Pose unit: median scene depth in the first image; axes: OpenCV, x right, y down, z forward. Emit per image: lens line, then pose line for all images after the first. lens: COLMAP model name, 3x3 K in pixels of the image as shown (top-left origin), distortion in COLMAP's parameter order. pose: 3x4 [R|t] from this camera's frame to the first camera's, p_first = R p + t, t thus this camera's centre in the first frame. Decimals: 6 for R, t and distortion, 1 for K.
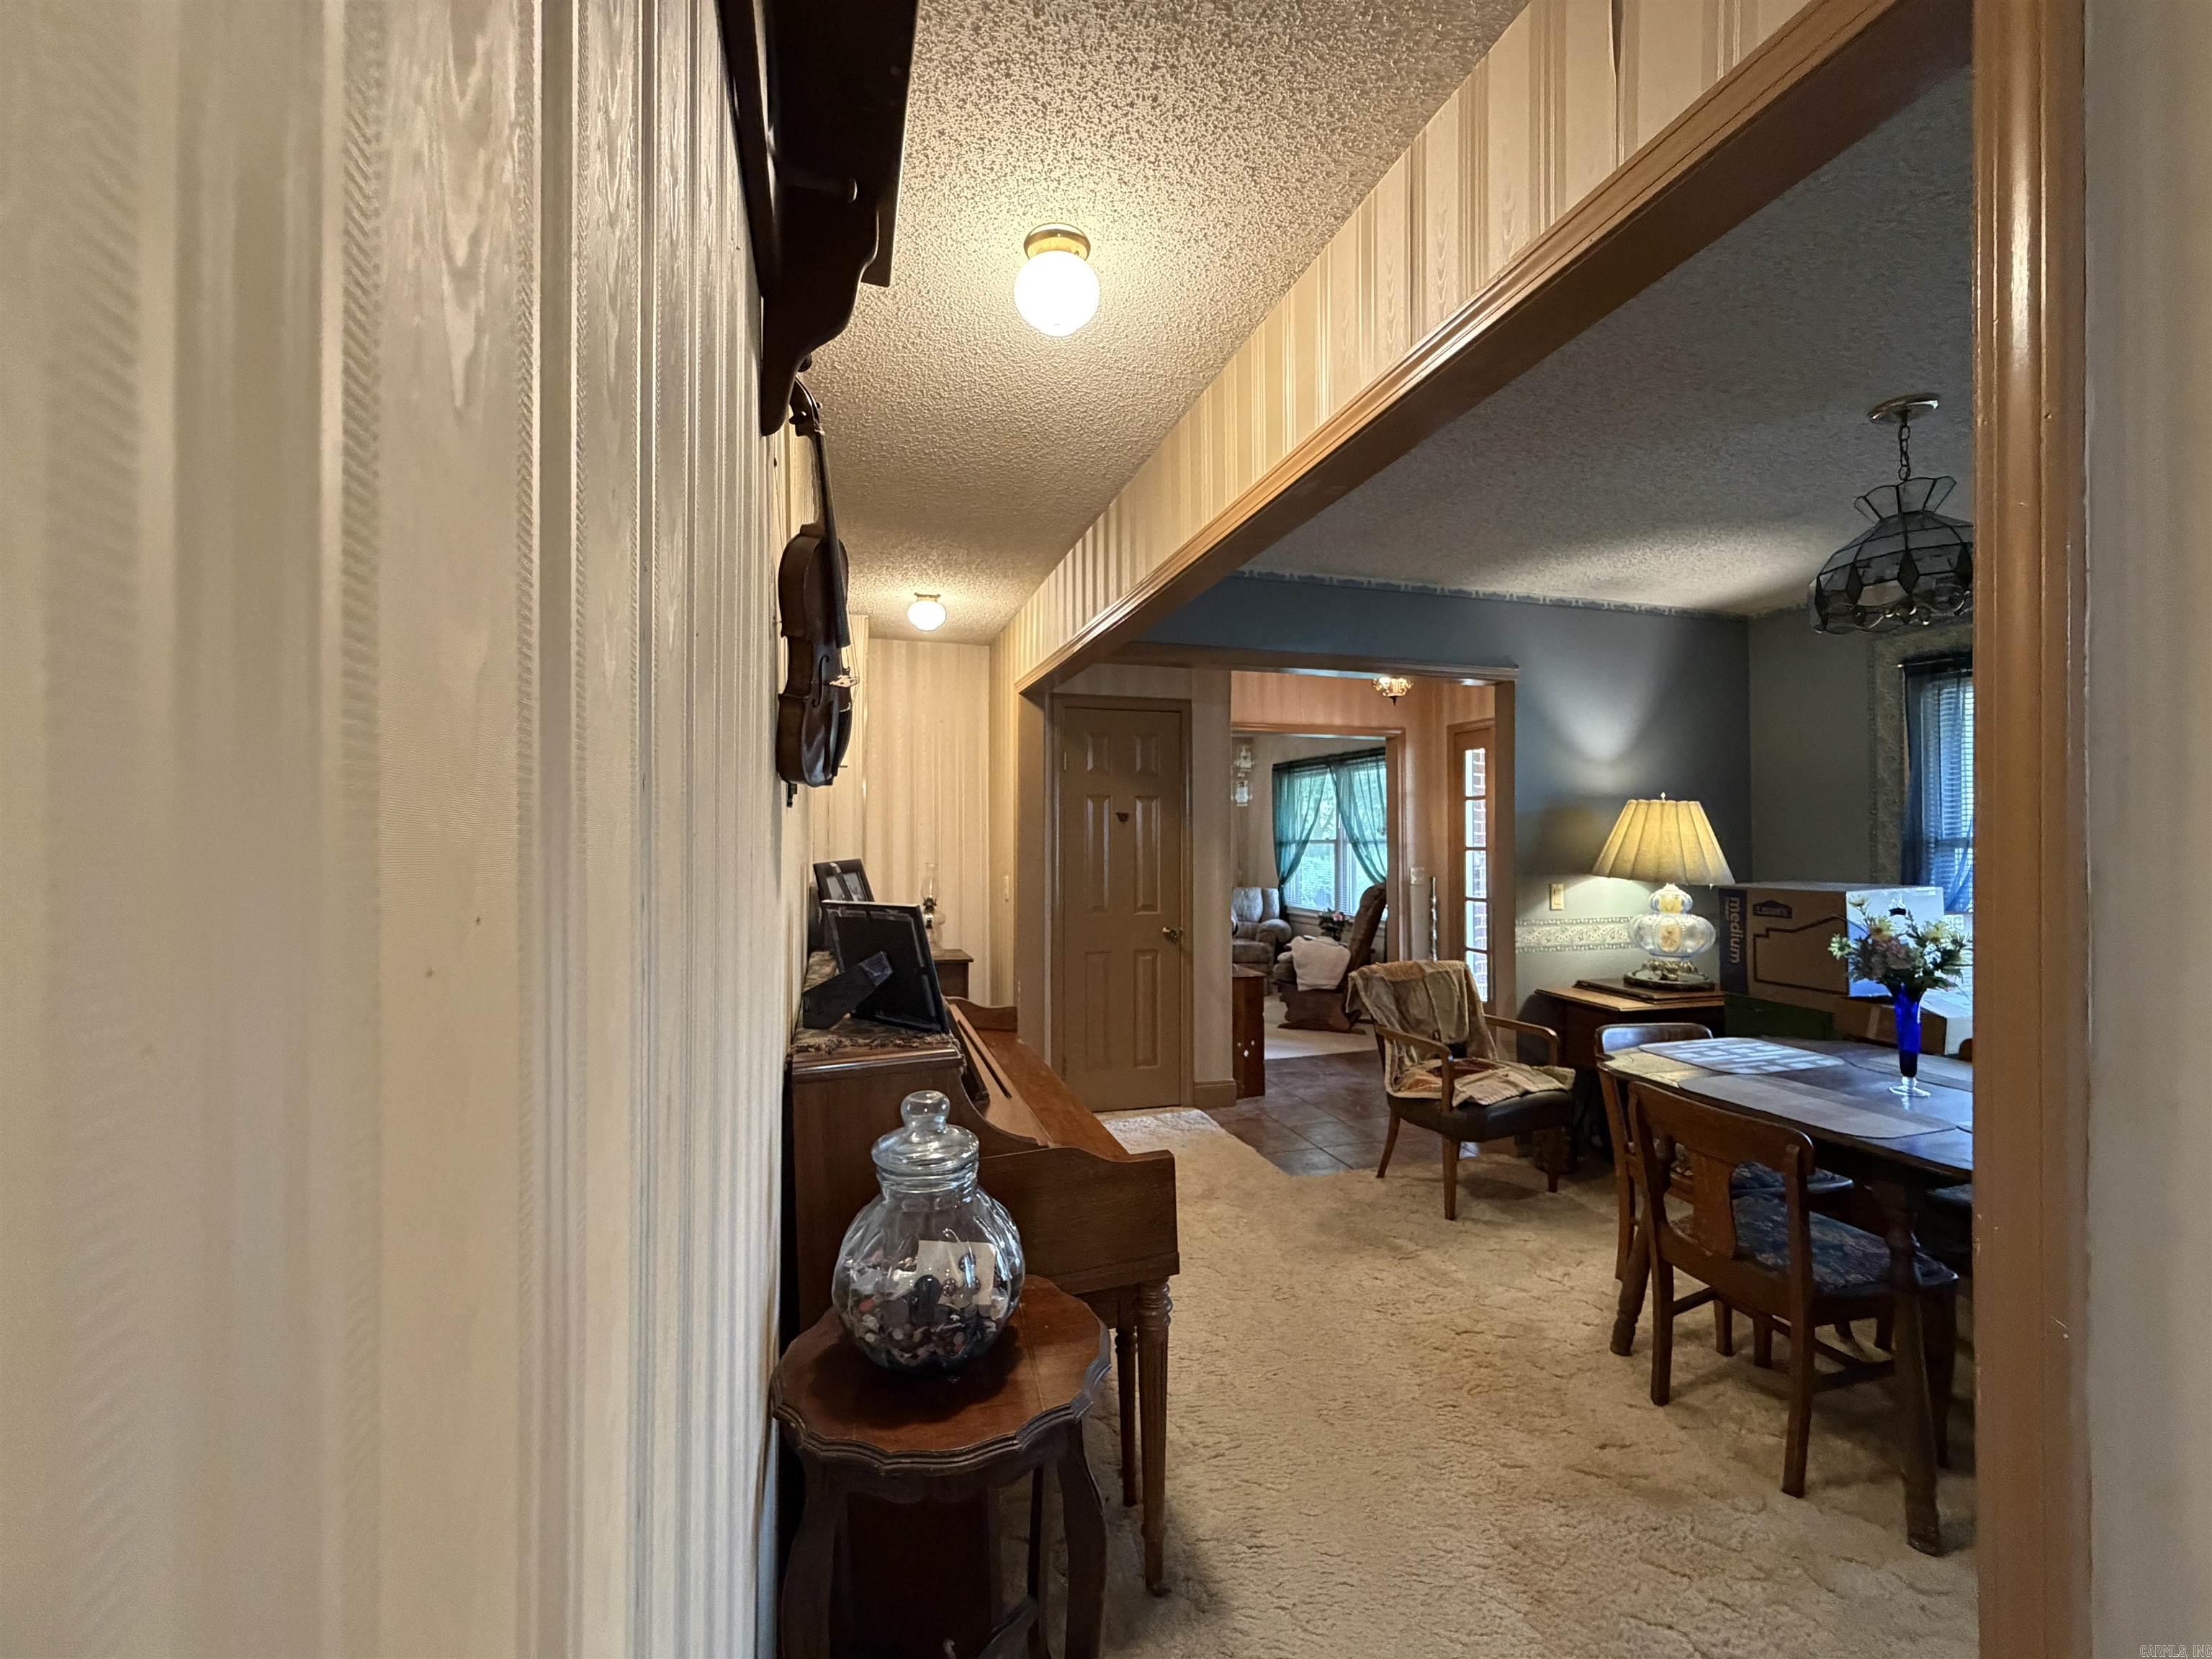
lens RADIAL K [[886.1, 0, 1104.4], [0, 886.1, 828.0], [0, 0, 1]] dist [-0.001117, 0.000714]
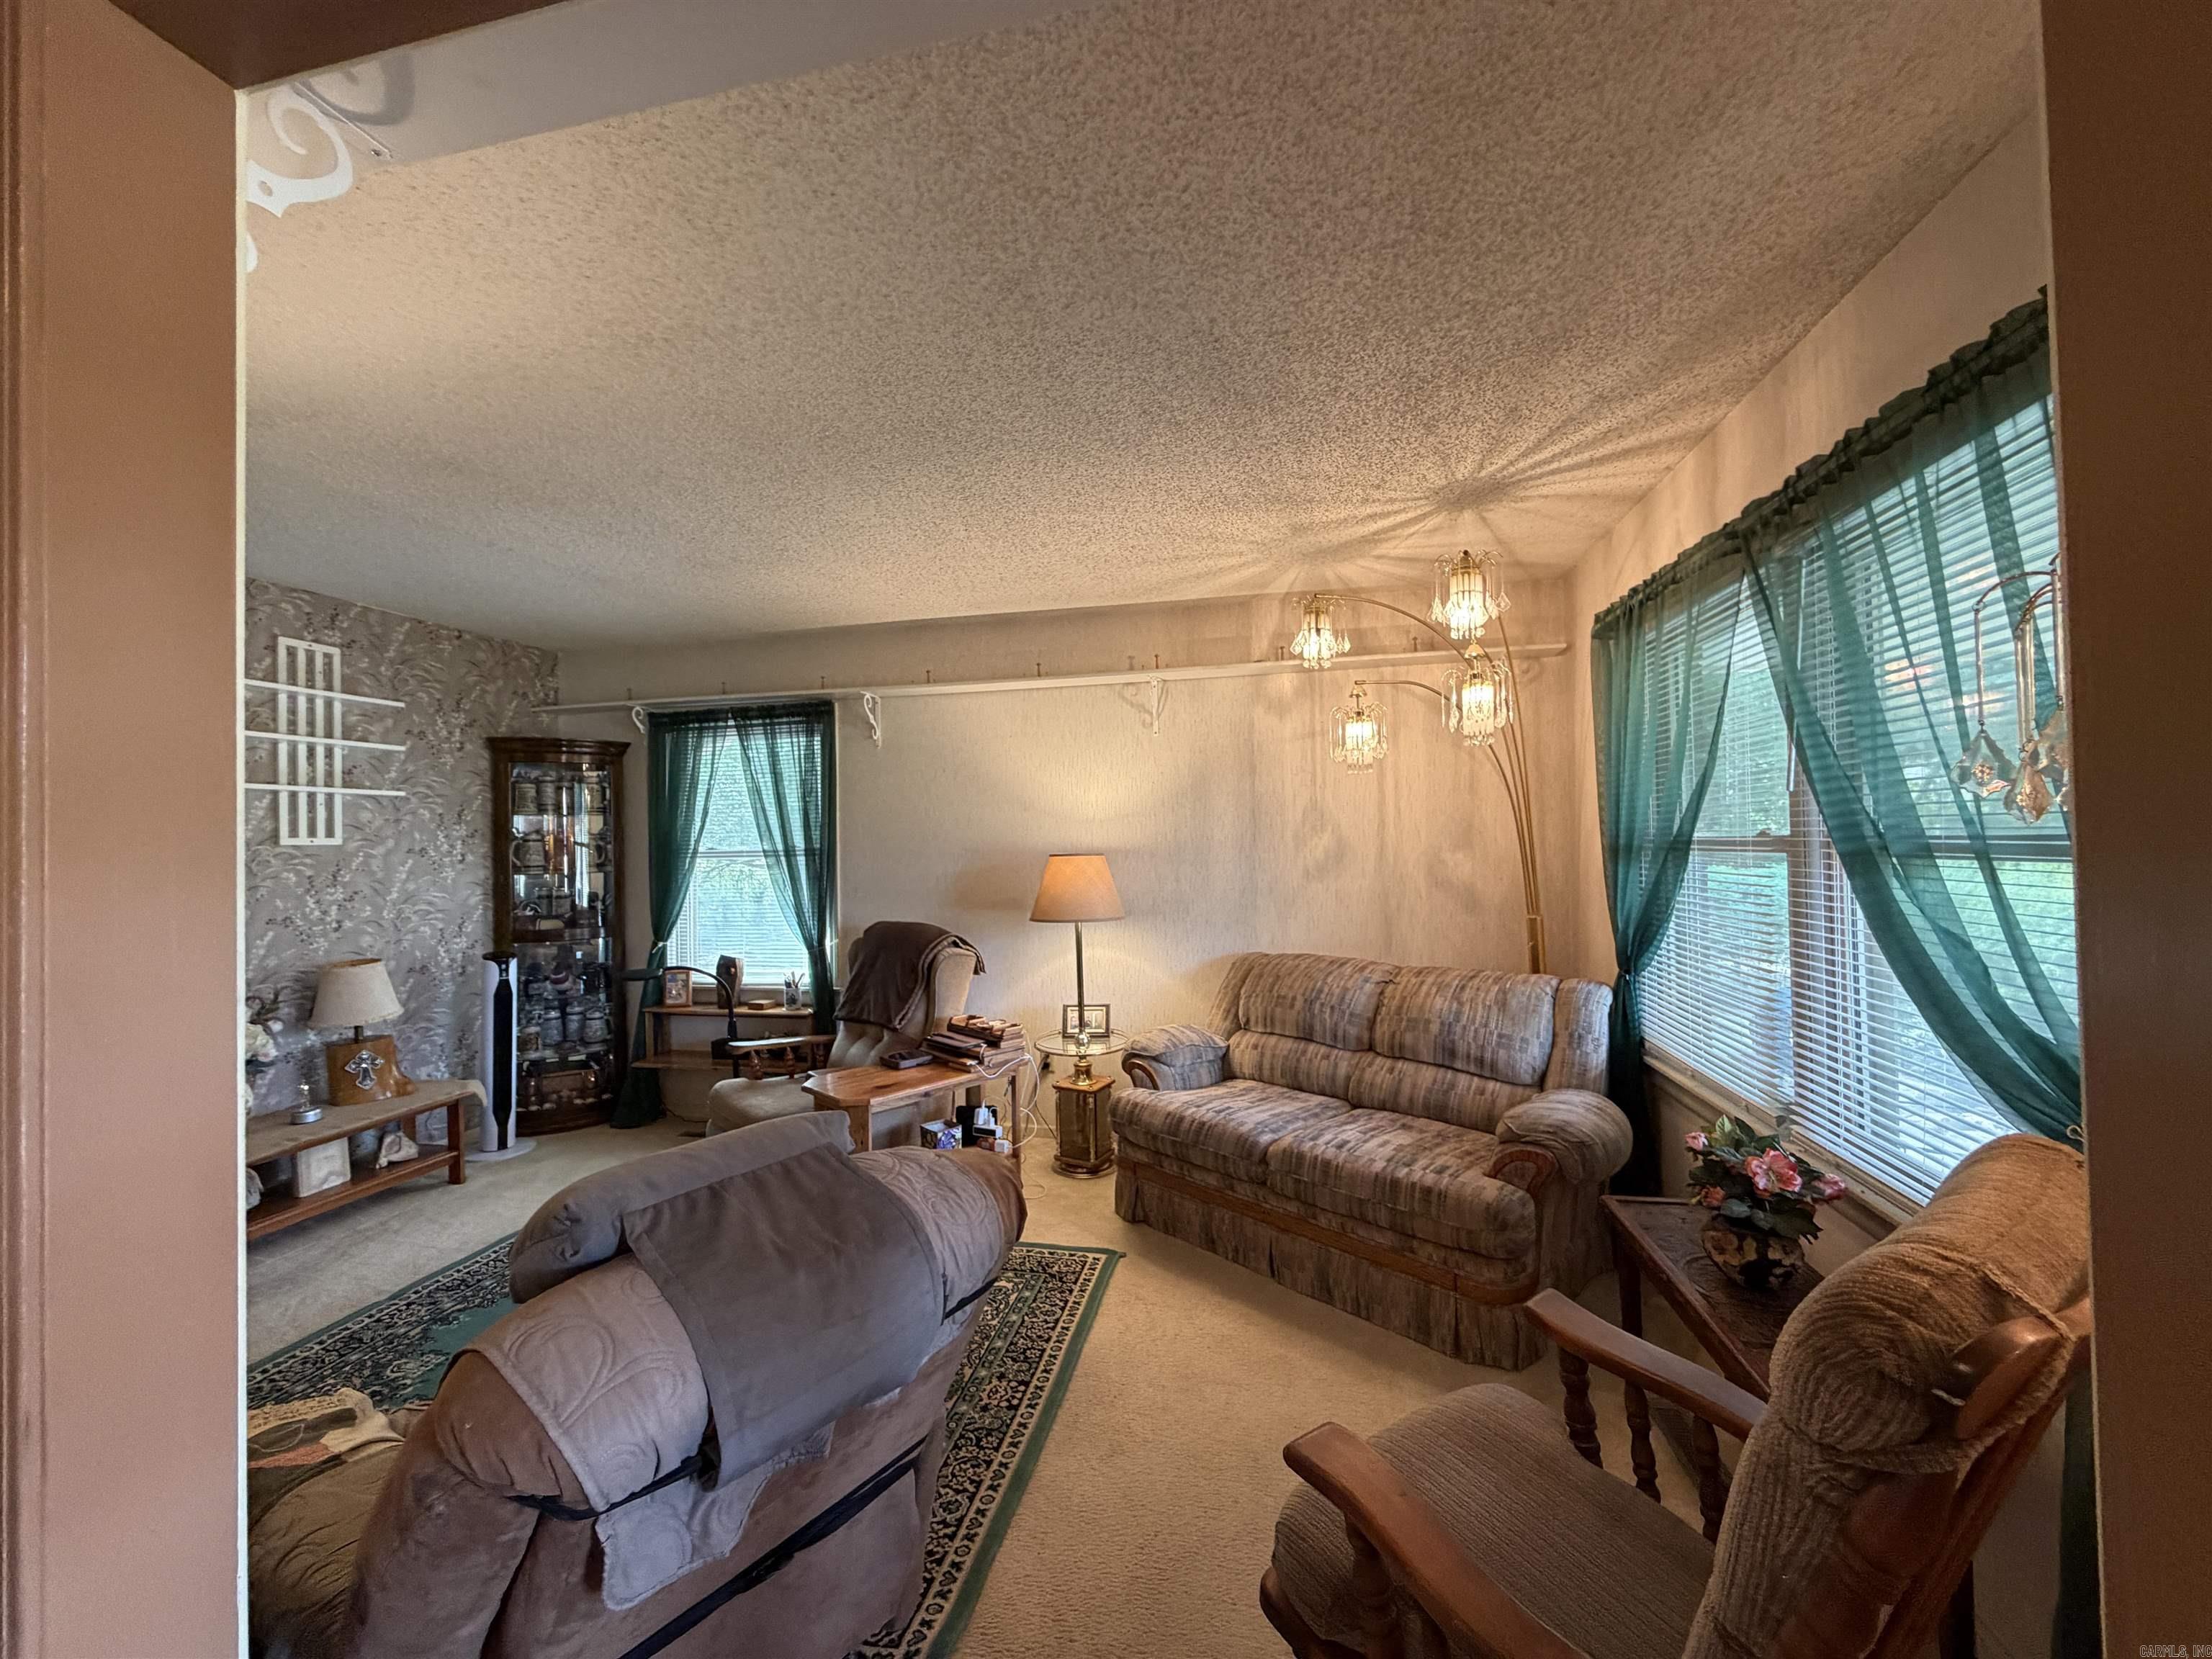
lens RADIAL K [[886.1, 0, 1105.3], [0, 886.1, 830.1], [0, 0, 1]] dist [-0.001117, 0.000714]
pose [[0.876114, -0.022007, -0.481602, 0.221597], [0.019869, 0.999757, -0.009540, 0.010697], [0.481695, -0.001211, 0.876338, 0.707942]]
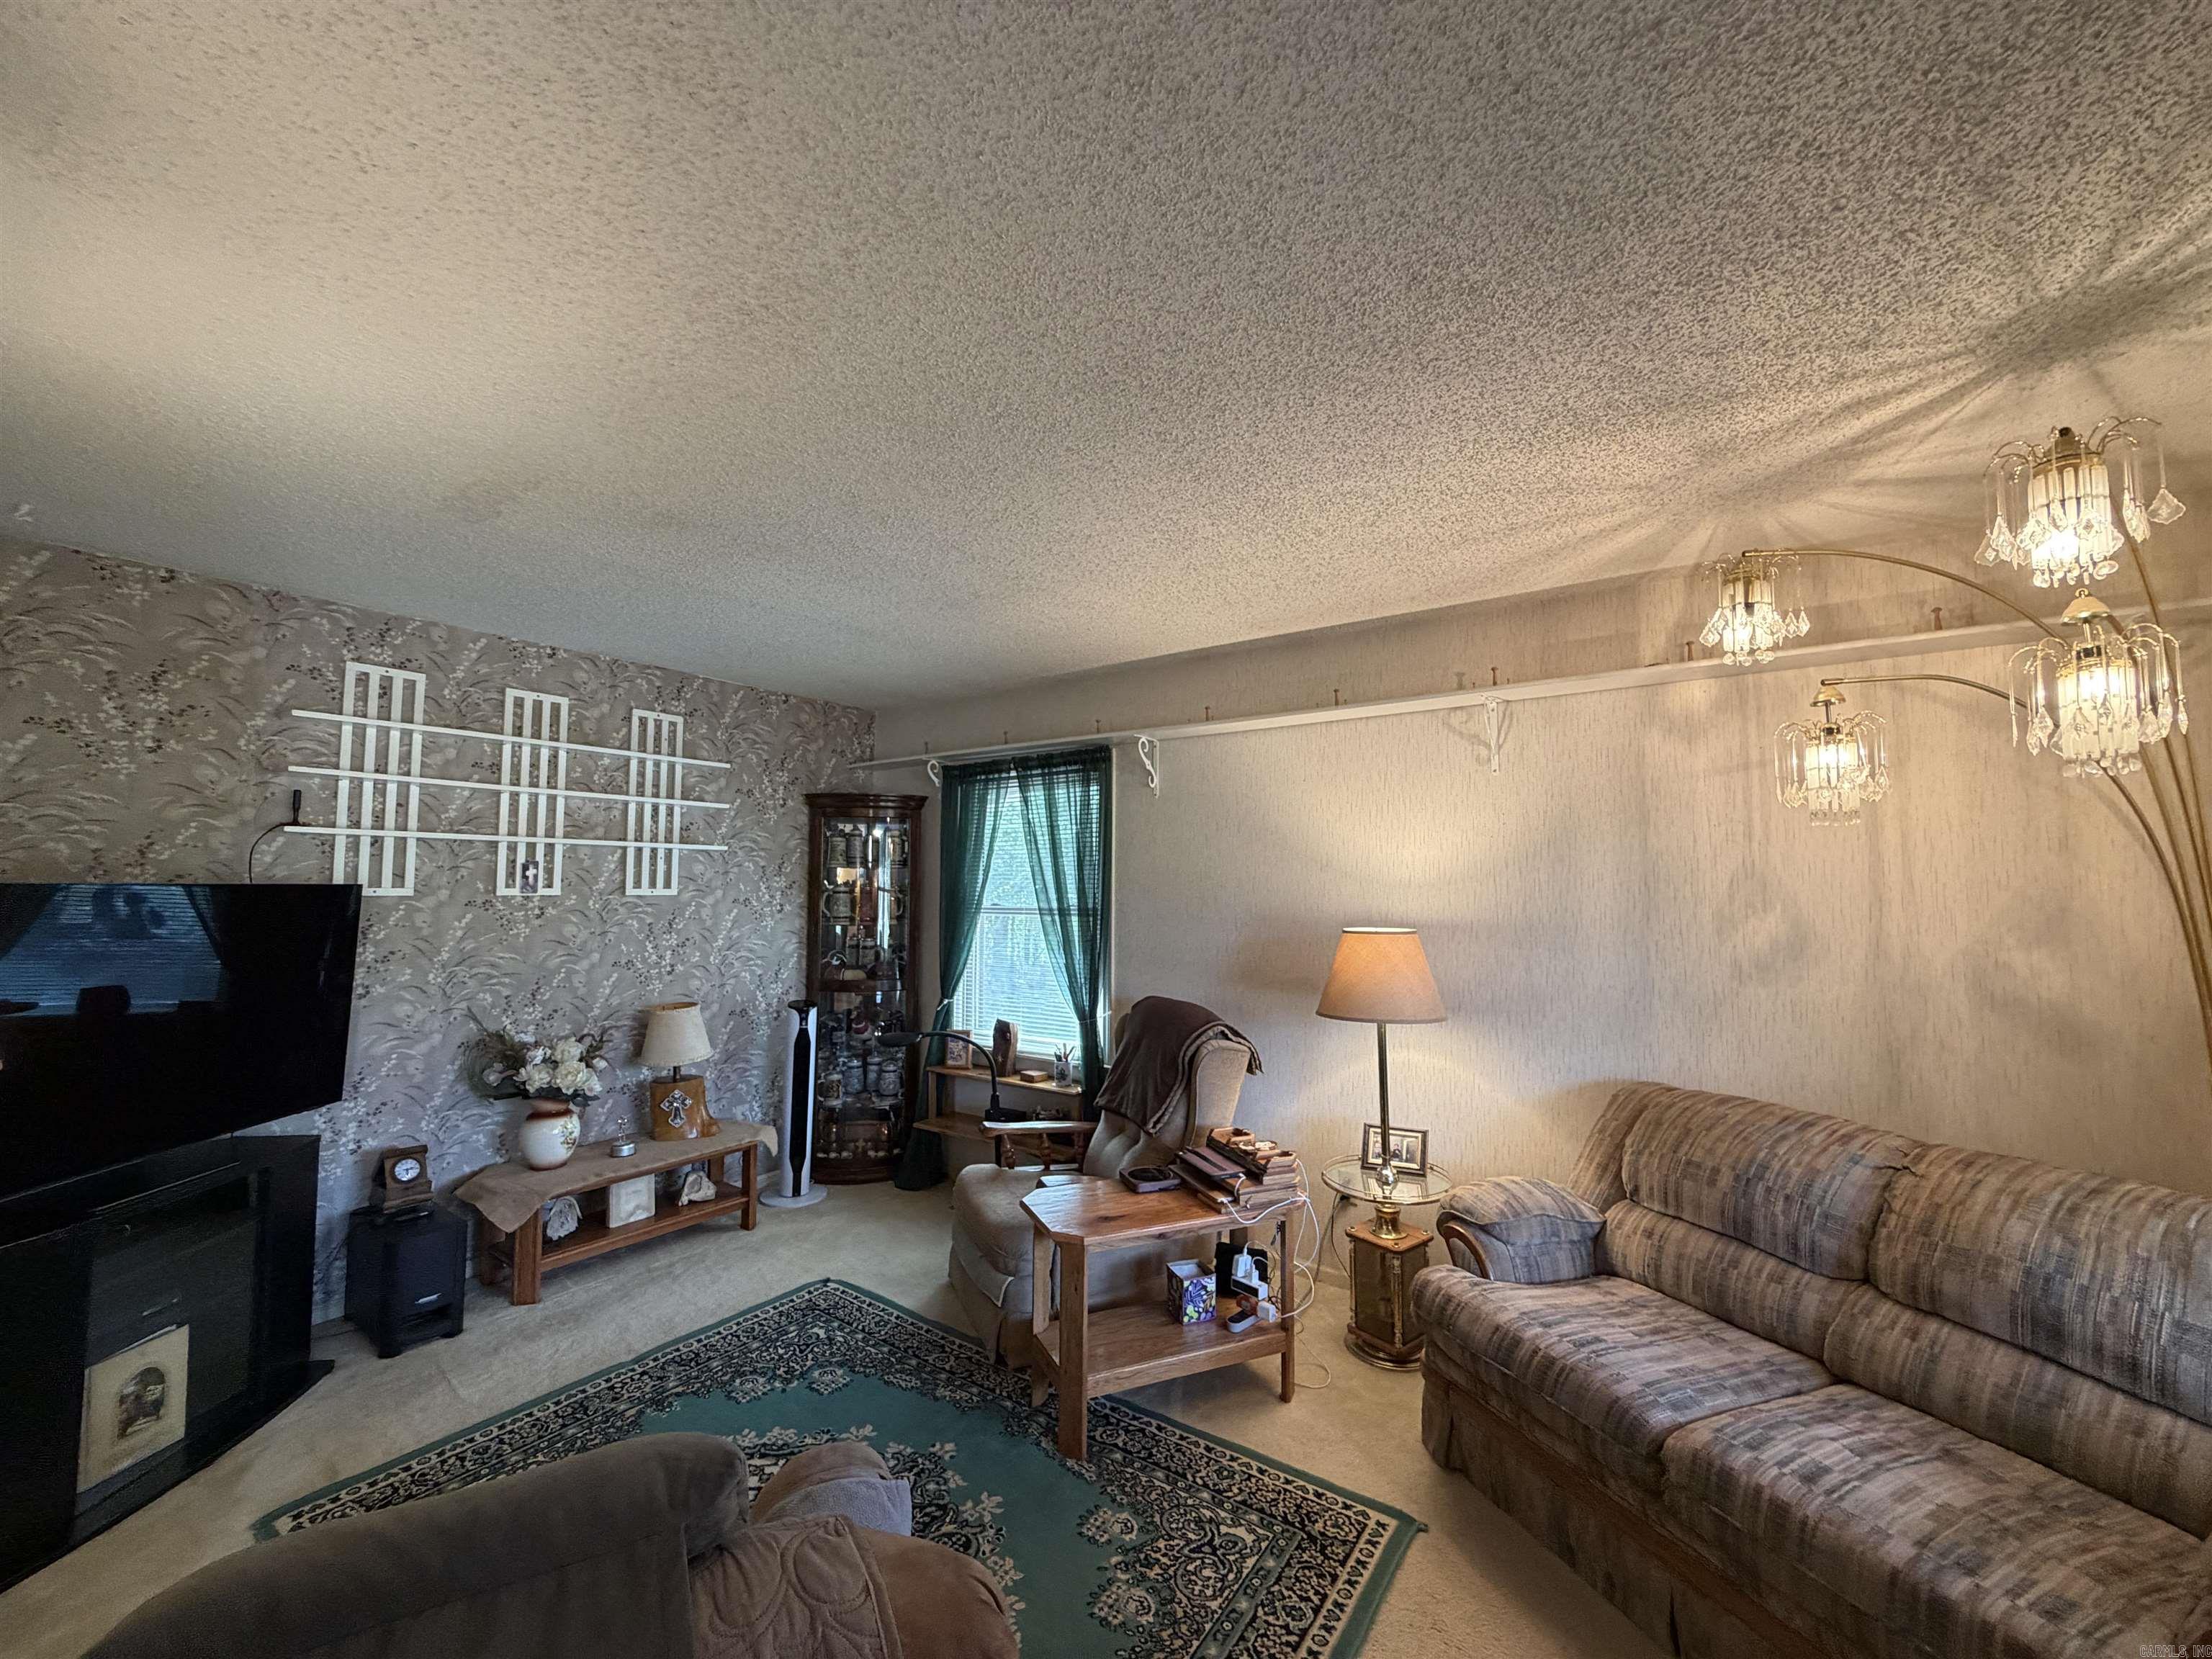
lens RADIAL K [[886.1, 0, 1103.6], [0, 886.1, 829.7], [0, 0, 1]] dist [-0.001117, 0.000714]
pose [[0.616725, -0.049058, -0.785648, 0.197271], [-0.001230, 0.997995, -0.063283, -0.000160], [0.787178, 0.039995, 0.615428, 0.806227]]
